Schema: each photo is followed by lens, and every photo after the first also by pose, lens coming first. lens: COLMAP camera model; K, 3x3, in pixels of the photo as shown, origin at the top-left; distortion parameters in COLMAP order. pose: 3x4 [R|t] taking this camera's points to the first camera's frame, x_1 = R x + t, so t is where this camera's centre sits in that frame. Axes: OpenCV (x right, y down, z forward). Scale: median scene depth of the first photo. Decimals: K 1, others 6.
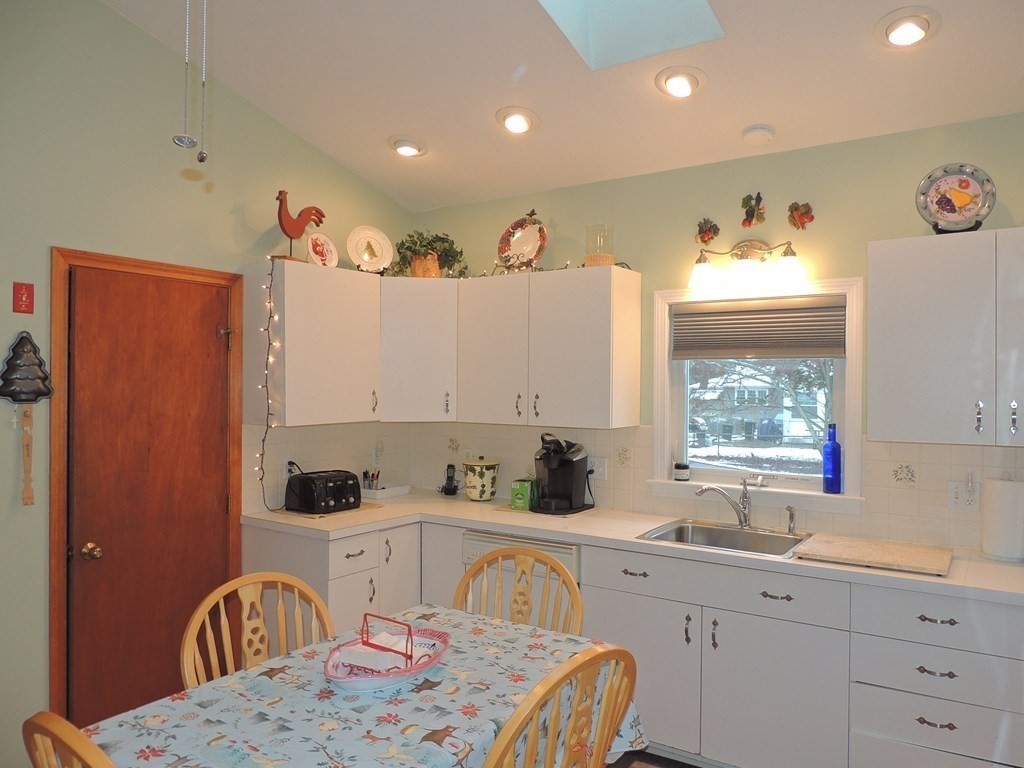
lens RADIAL K [[735.0, 0, 512.0], [0, 735.0, 384.0], [0, 0, 1]] dist [-0.014397, -0.001508]
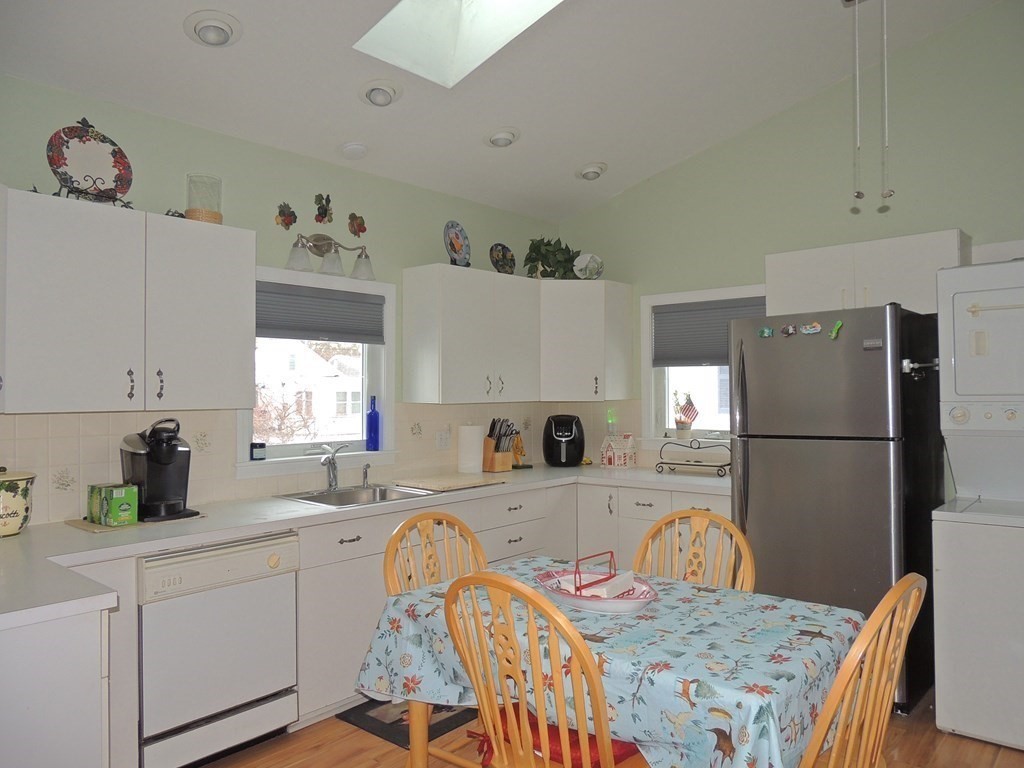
lens RADIAL K [[719.9, 0, 523.0], [0, 719.9, 417.4], [0, 0, 1]] dist [-0.030538, 0.000828]
pose [[0.114517, -0.047524, 0.992284, -0.904508], [0.001253, 0.998861, 0.047695, 0.036811], [-0.993420, -0.004218, 0.114446, 0.697596]]
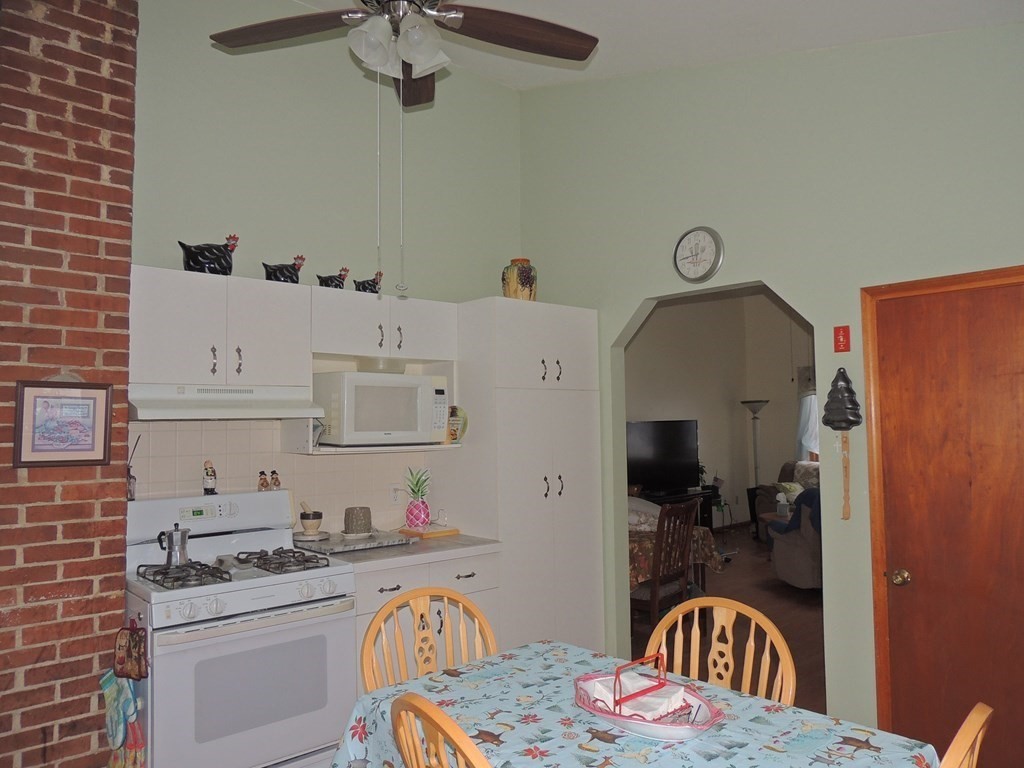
lens RADIAL K [[719.9, 0, 523.0], [0, 719.9, 417.4], [0, 0, 1]] dist [-0.030538, 0.000828]
pose [[-0.214925, -0.012002, -0.976557, 0.539798], [0.021130, 0.999633, -0.016936, 0.014155], [0.976402, -0.024274, -0.214593, 0.748605]]
